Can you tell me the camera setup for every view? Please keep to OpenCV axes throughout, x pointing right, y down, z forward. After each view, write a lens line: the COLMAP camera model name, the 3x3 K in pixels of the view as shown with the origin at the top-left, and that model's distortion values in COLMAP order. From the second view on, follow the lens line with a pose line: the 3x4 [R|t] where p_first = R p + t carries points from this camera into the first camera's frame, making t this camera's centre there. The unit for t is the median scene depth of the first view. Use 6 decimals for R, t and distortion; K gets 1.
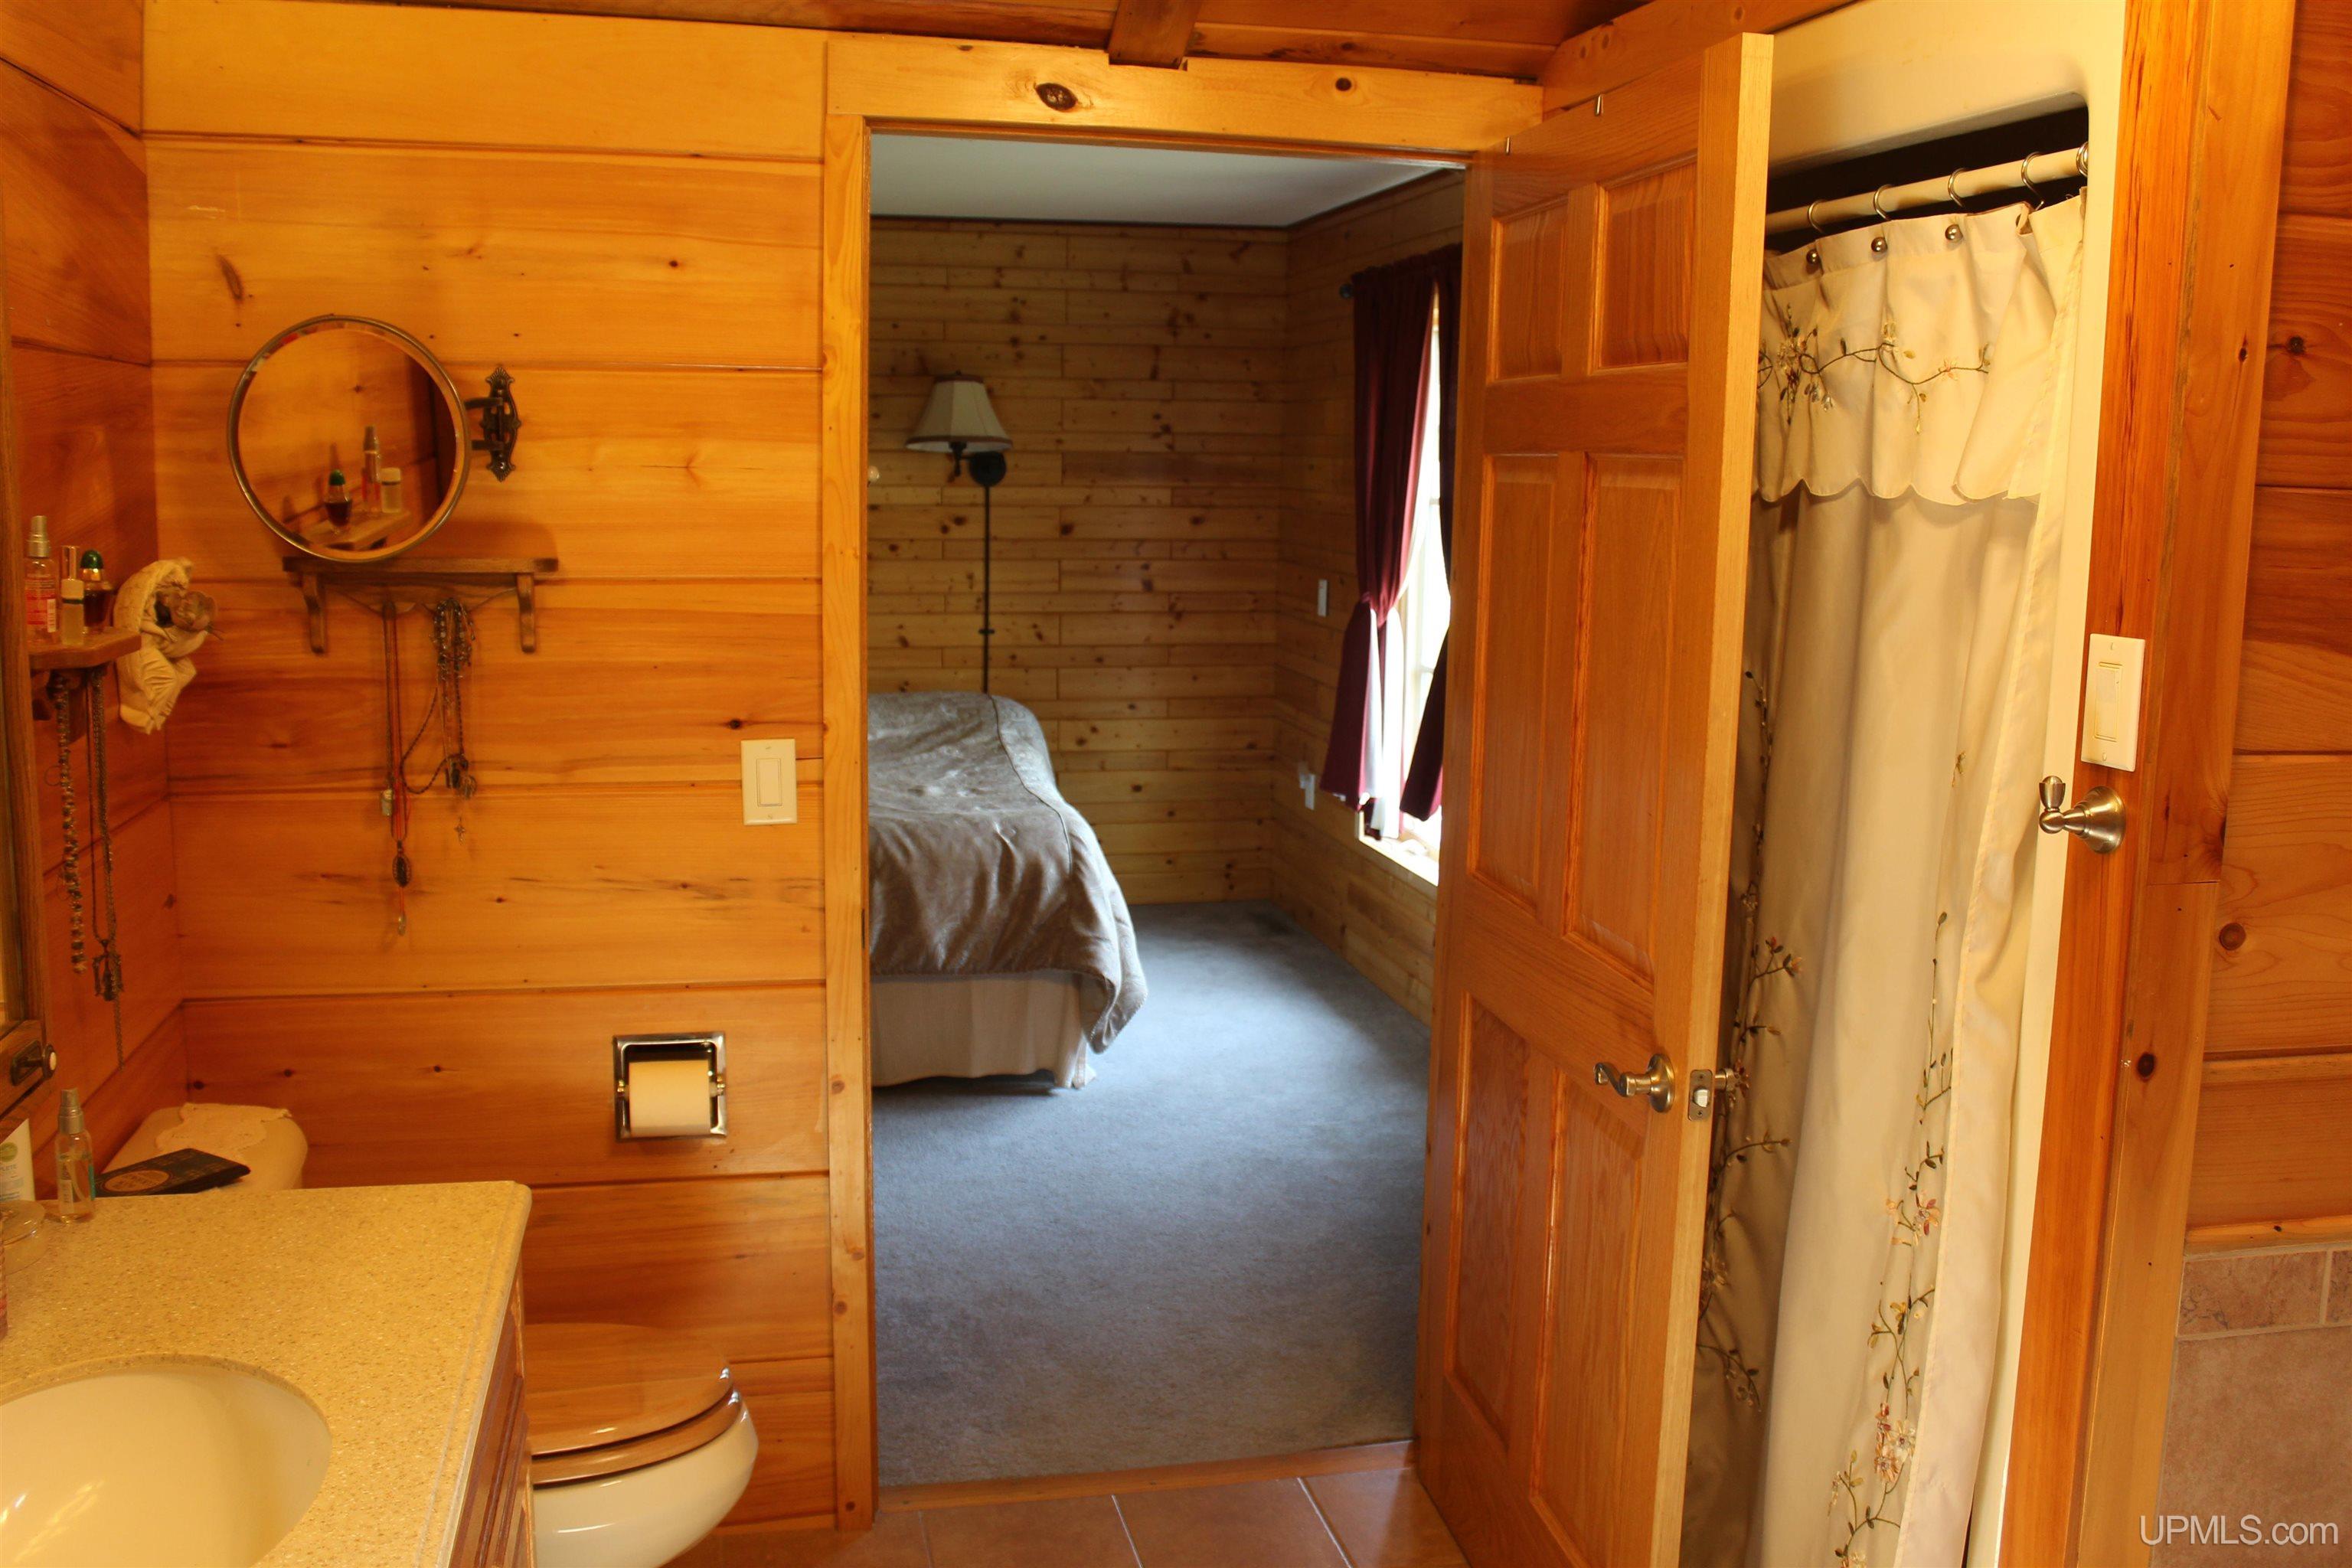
lens RADIAL K [[2099.6, 0, 1176.0], [0, 2099.6, 784.0], [0, 0, 1]] dist [-0.126816, 0.108531]
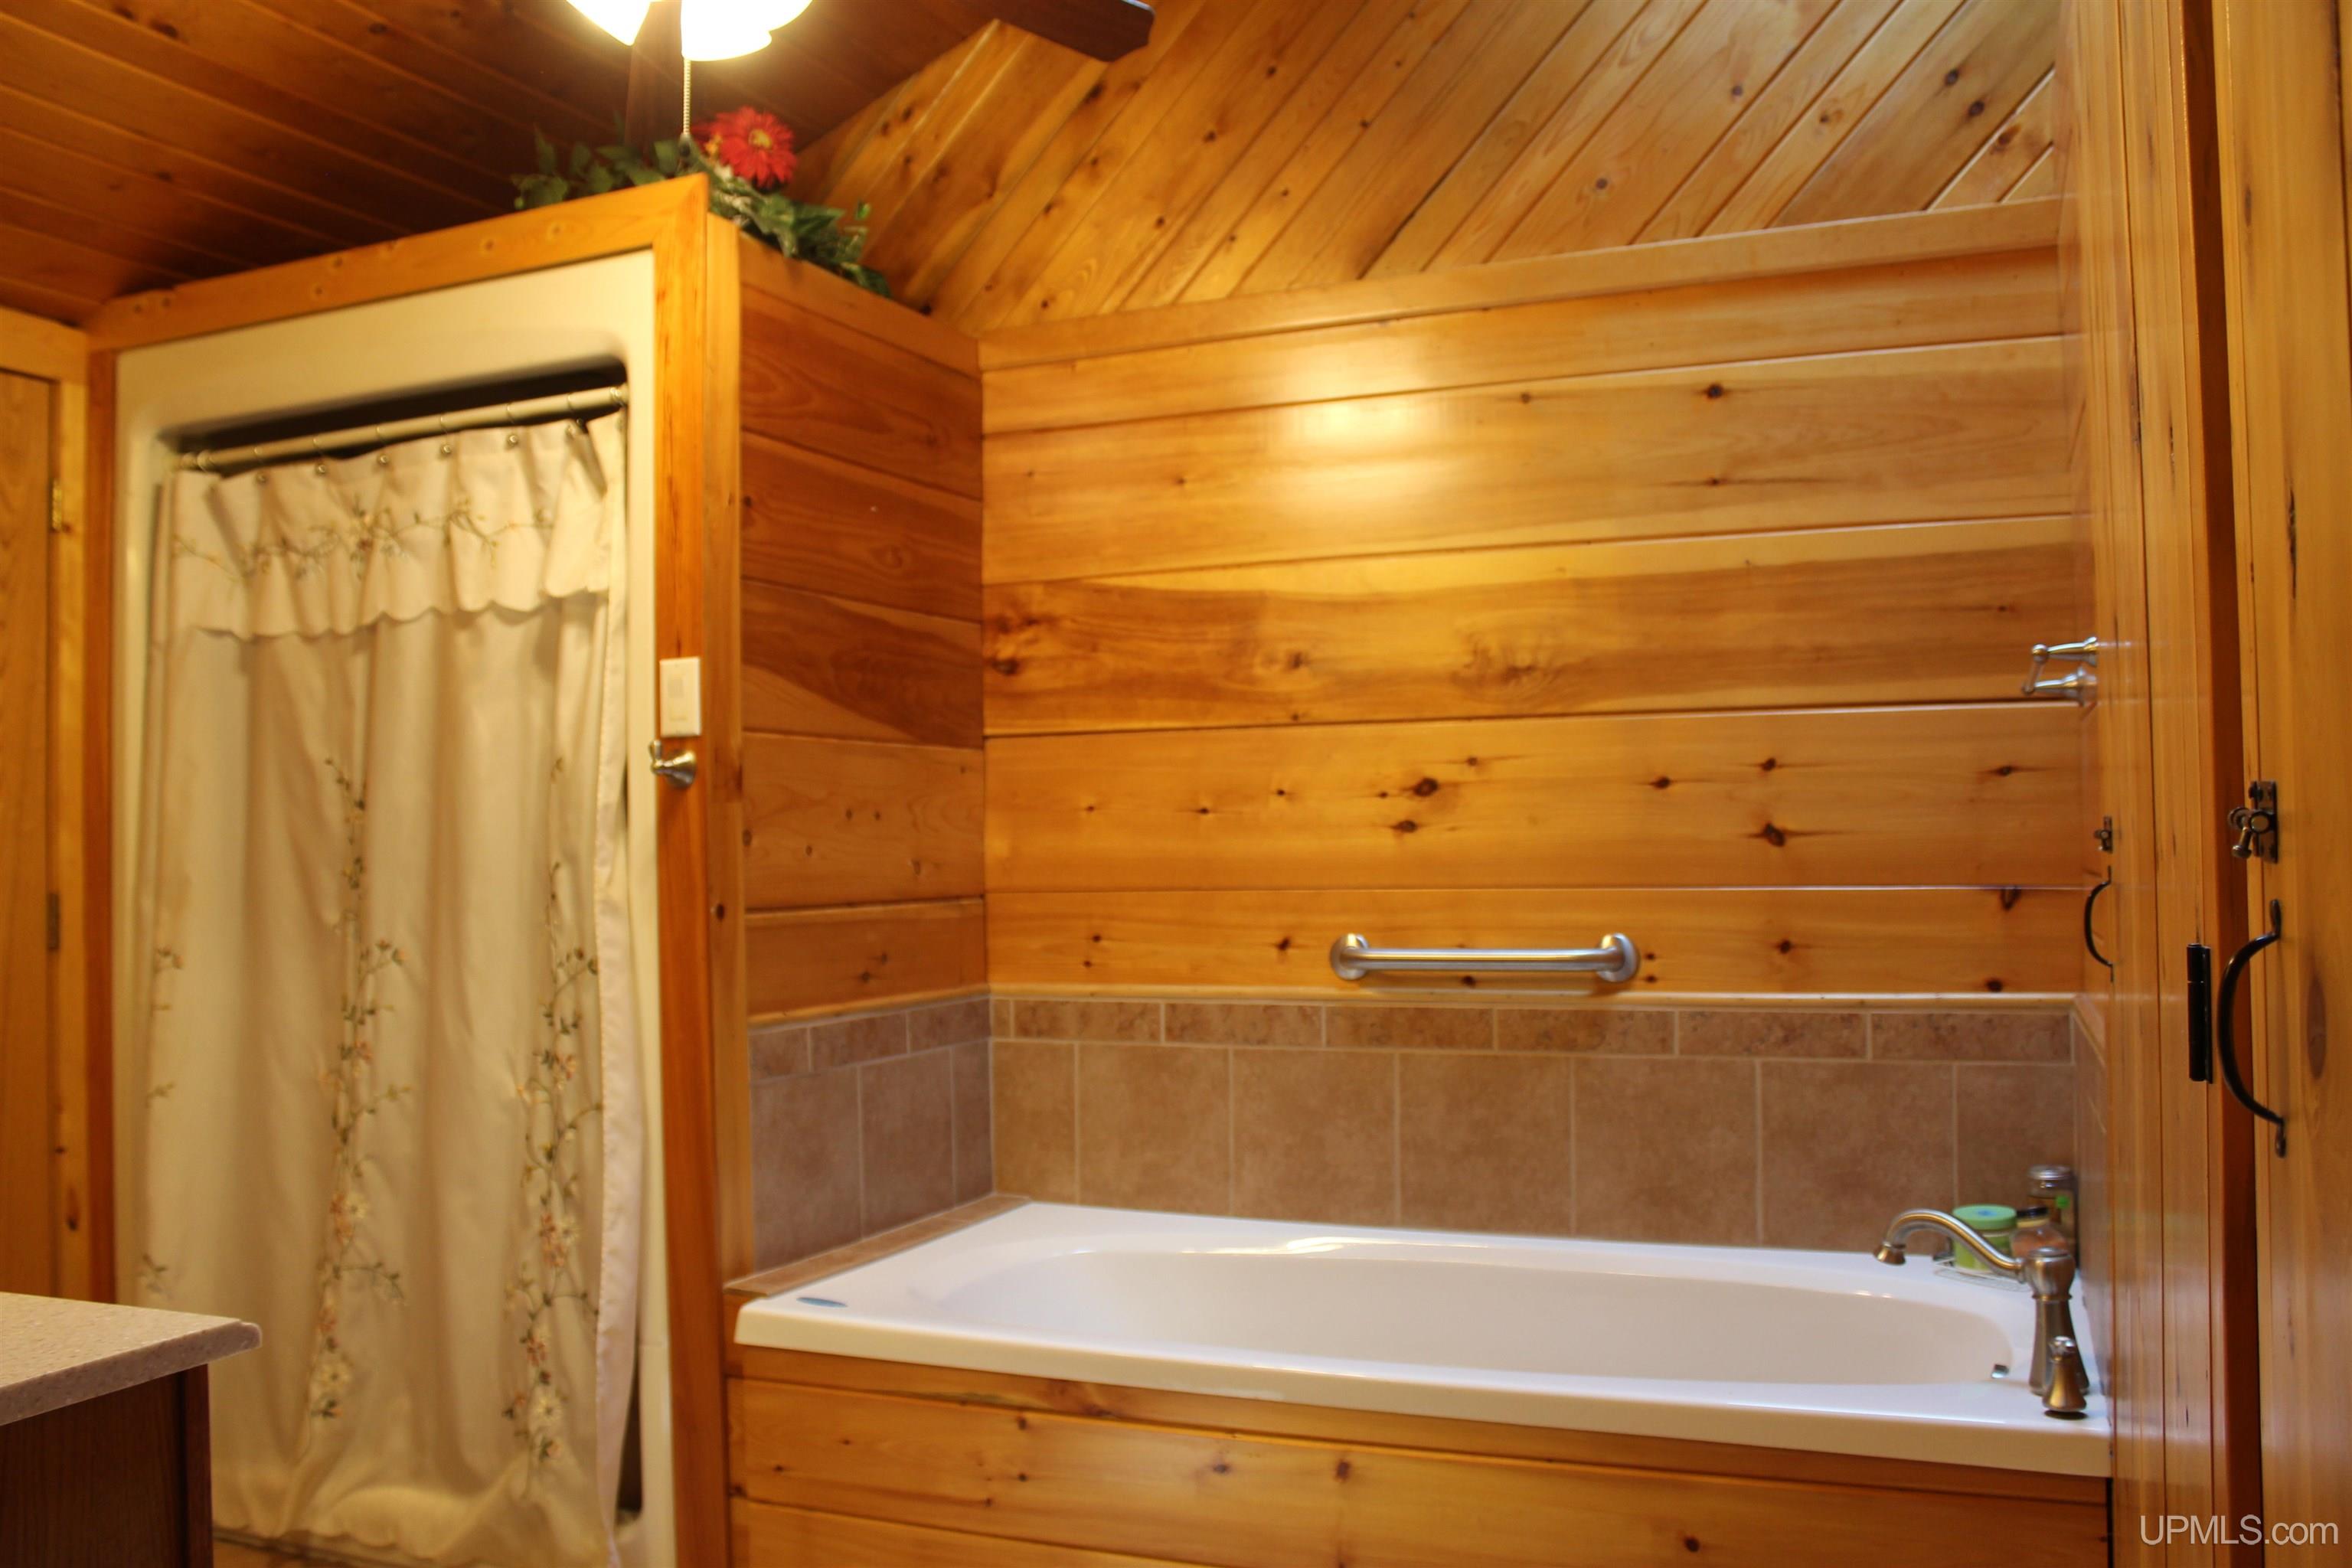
lens RADIAL K [[1959.1, 0, 1176.0], [0, 1959.1, 784.0], [0, 0, 1]] dist [-0.162974, 0.141548]
pose [[0.588096, -0.005479, 0.808773, -0.449488], [0.153367, 0.982590, -0.104863, 0.195502], [-0.794117, 0.185709, 0.578697, -0.180594]]
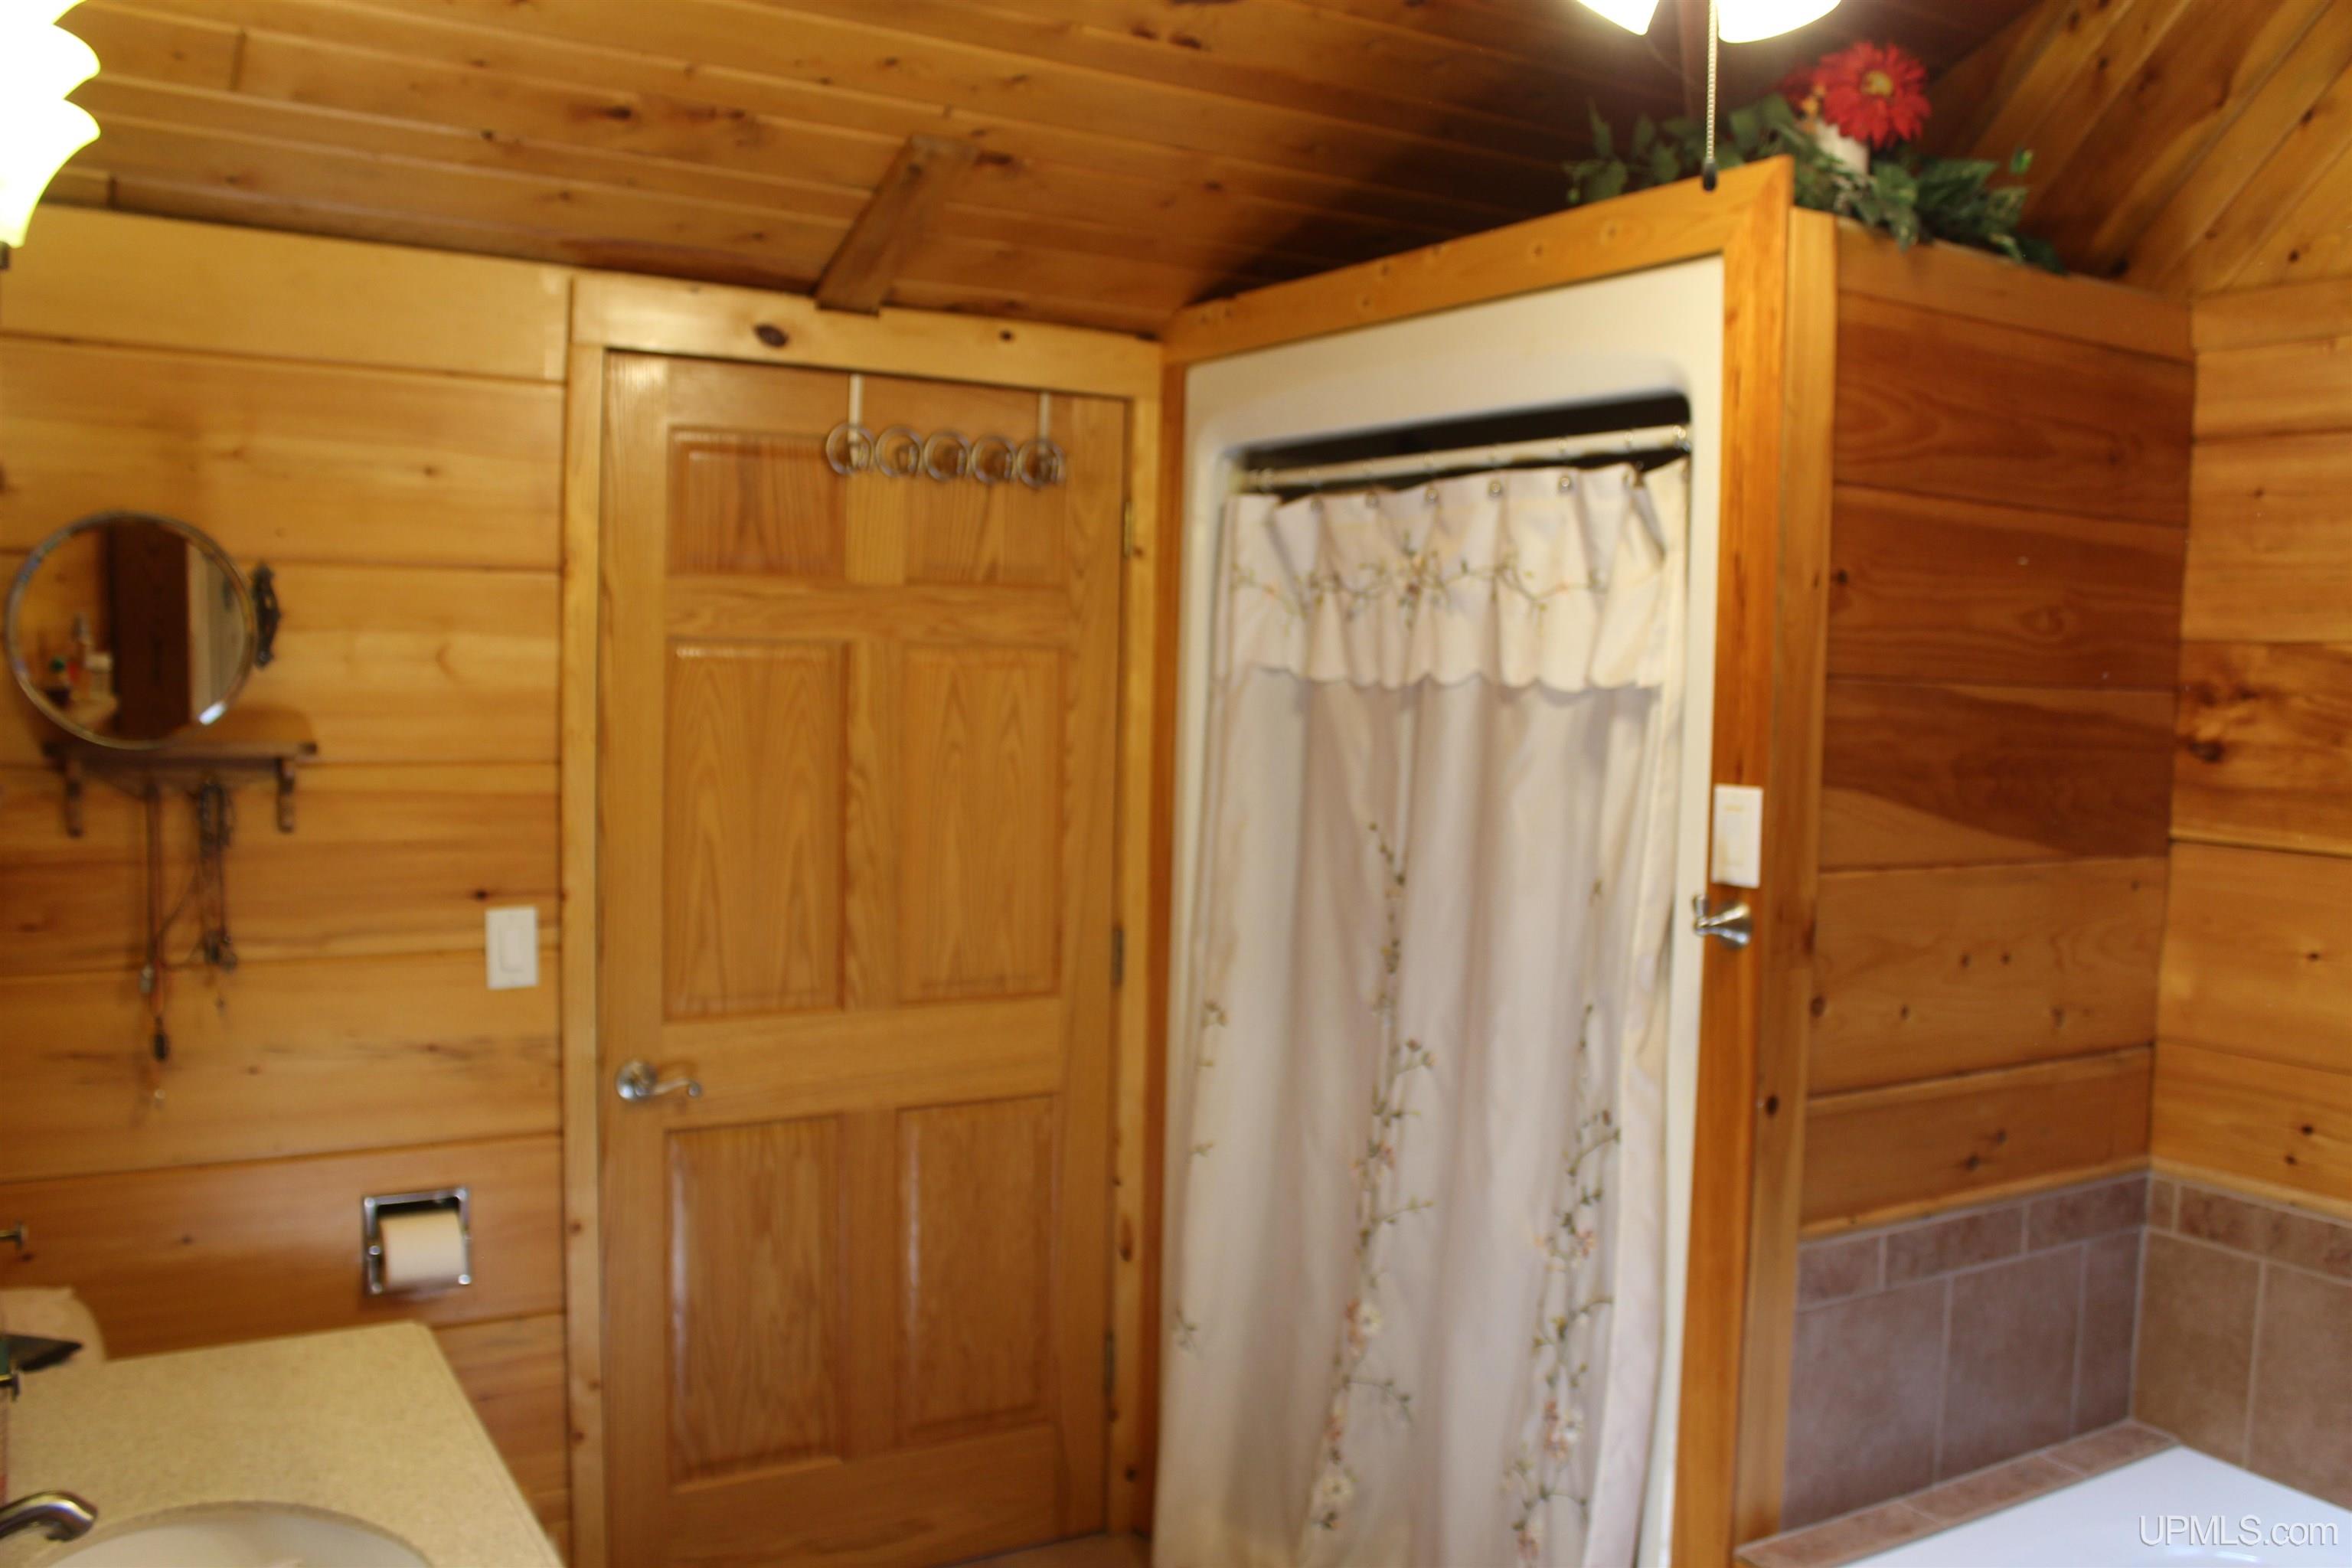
lens RADIAL K [[1959.1, 0, 1176.0], [0, 1959.1, 784.0], [0, 0, 1]] dist [-0.162974, 0.141548]
pose [[0.947695, -0.015637, 0.318794, -0.223213], [0.041820, 0.996272, -0.075455, 0.004836], [-0.316425, 0.084840, 0.944816, -0.065777]]
